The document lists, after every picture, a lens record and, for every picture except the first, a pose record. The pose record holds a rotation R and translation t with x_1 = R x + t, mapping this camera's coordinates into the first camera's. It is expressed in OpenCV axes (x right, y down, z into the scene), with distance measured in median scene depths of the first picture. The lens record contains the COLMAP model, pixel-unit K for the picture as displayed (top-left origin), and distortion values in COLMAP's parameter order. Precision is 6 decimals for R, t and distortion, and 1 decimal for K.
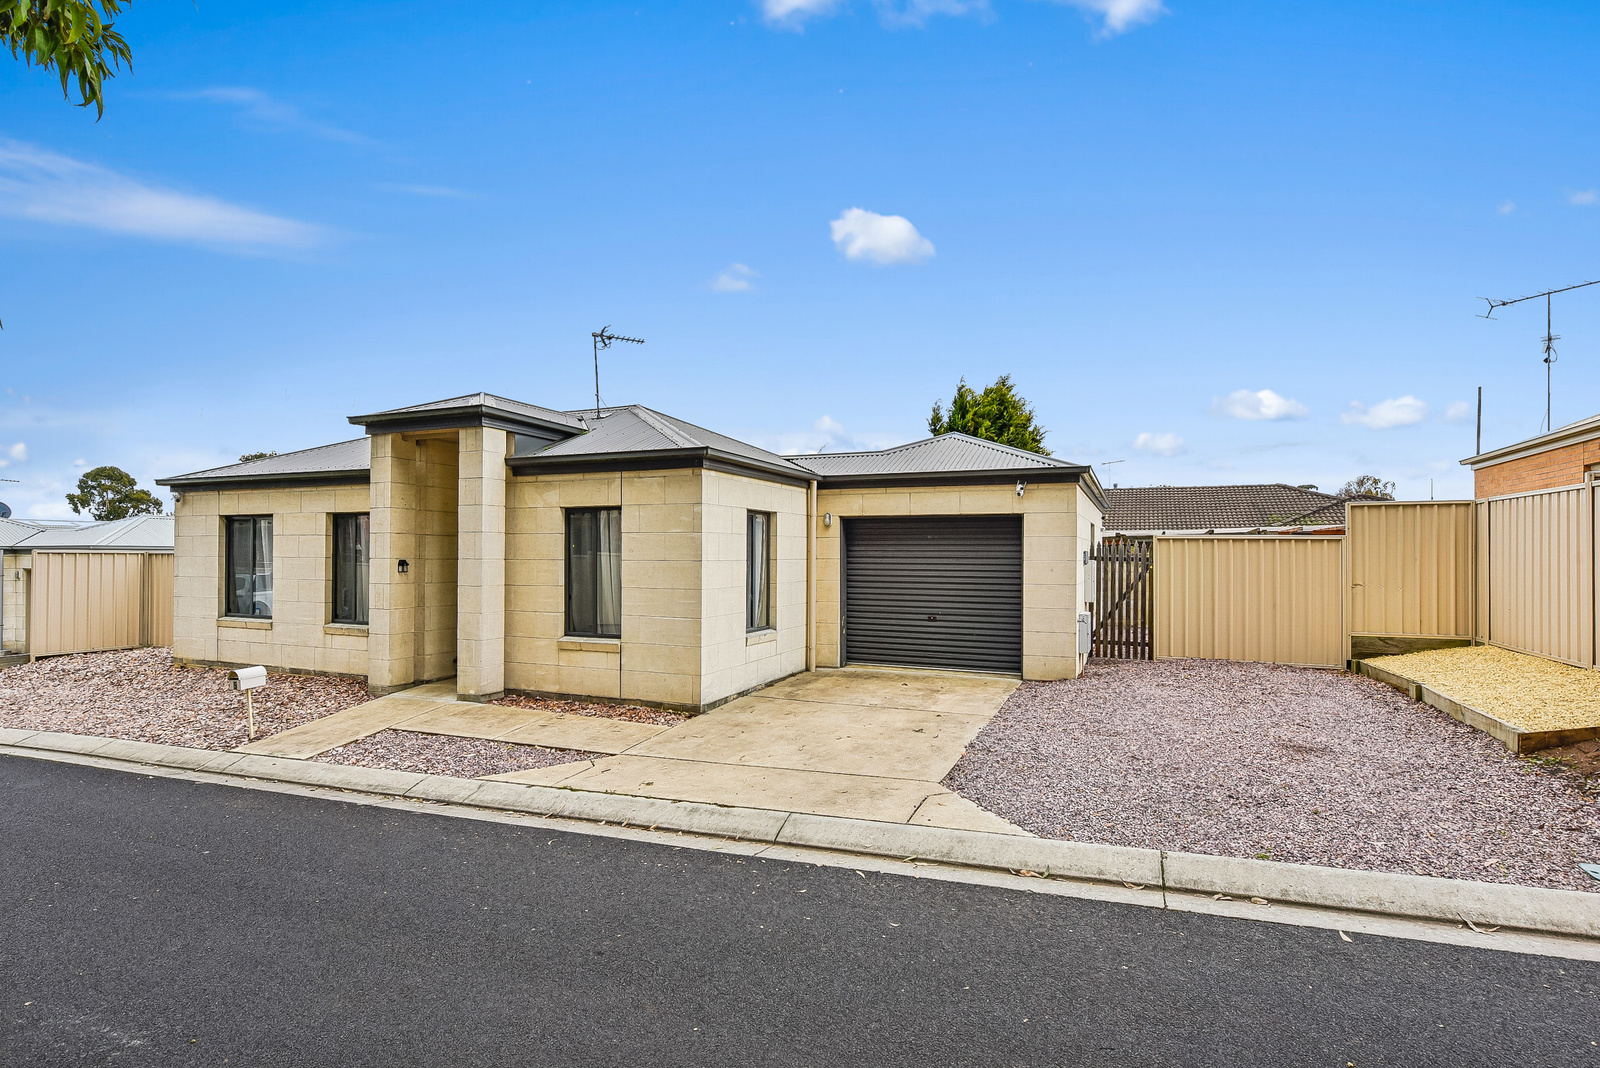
lens RADIAL K [[828.2, 0, 800.5], [0, 828.2, 540.8], [0, 0, 1]] dist [-0.003940, -0.001073]
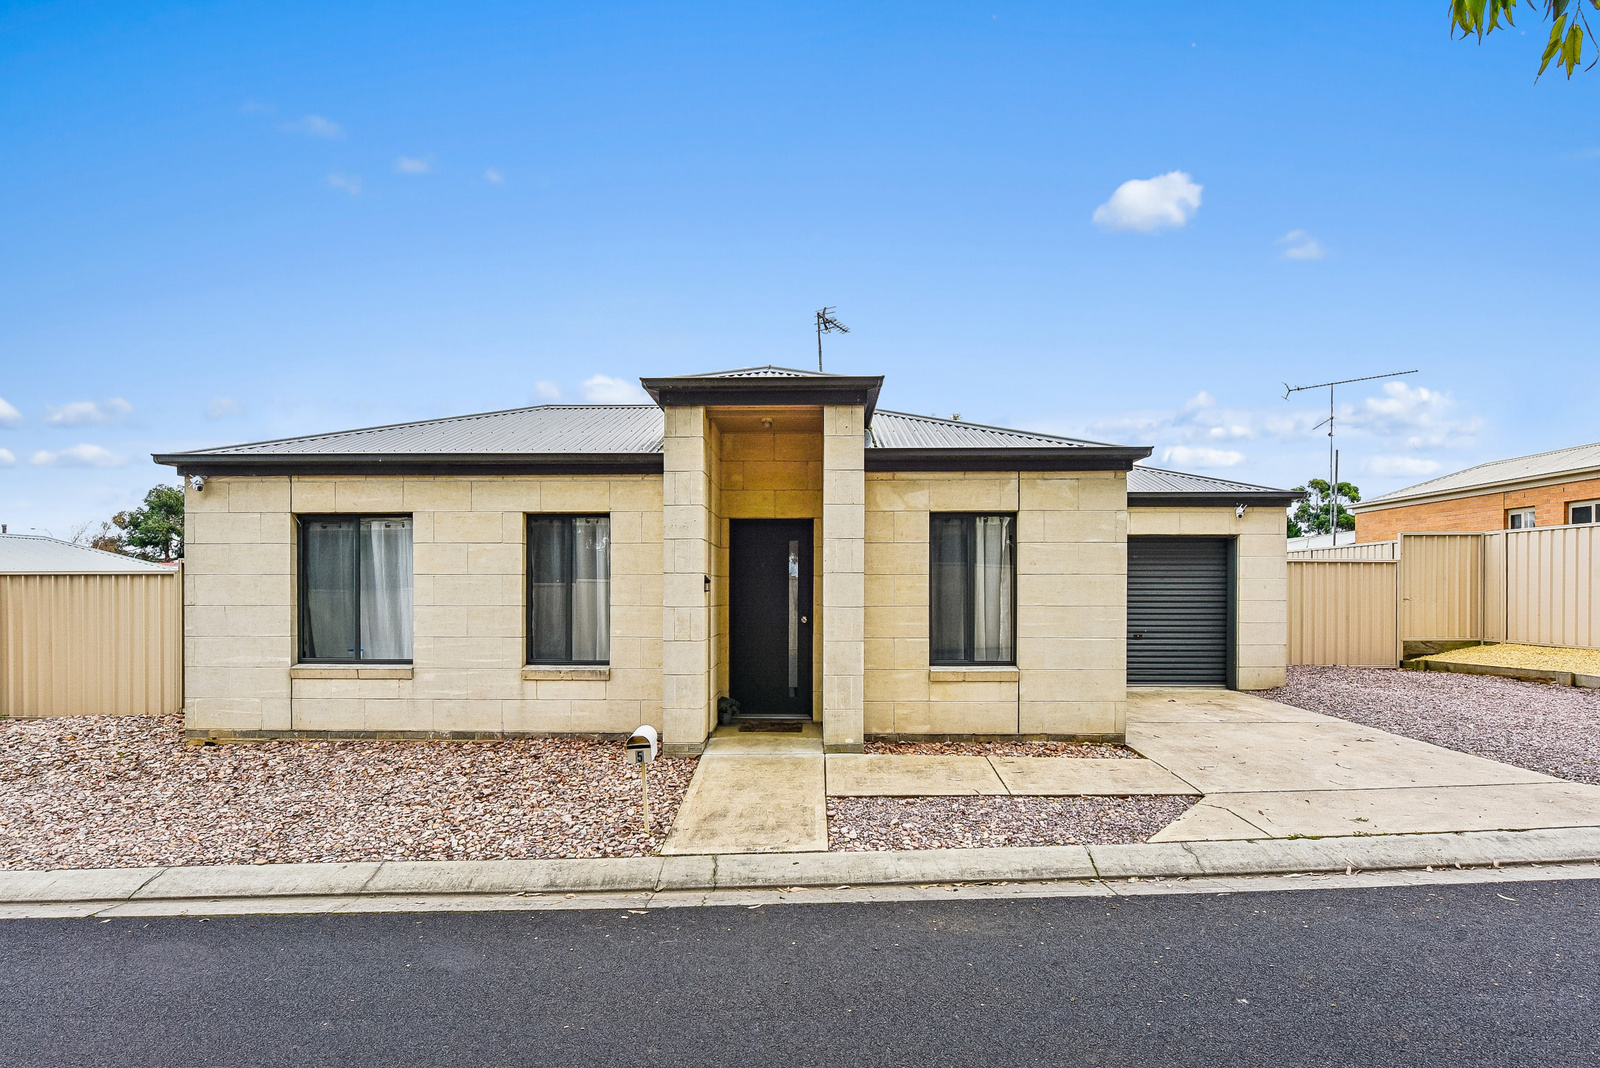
lens RADIAL K [[784.9, 0, 768.5], [0, 784.9, 587.7], [0, 0, 1]] dist [-0.009420, -0.001339]
pose [[0.921515, -0.002609, 0.388334, -0.725221], [-0.002119, 0.999929, 0.011745, 0.026398], [-0.388337, -0.011646, 0.921444, 0.325853]]
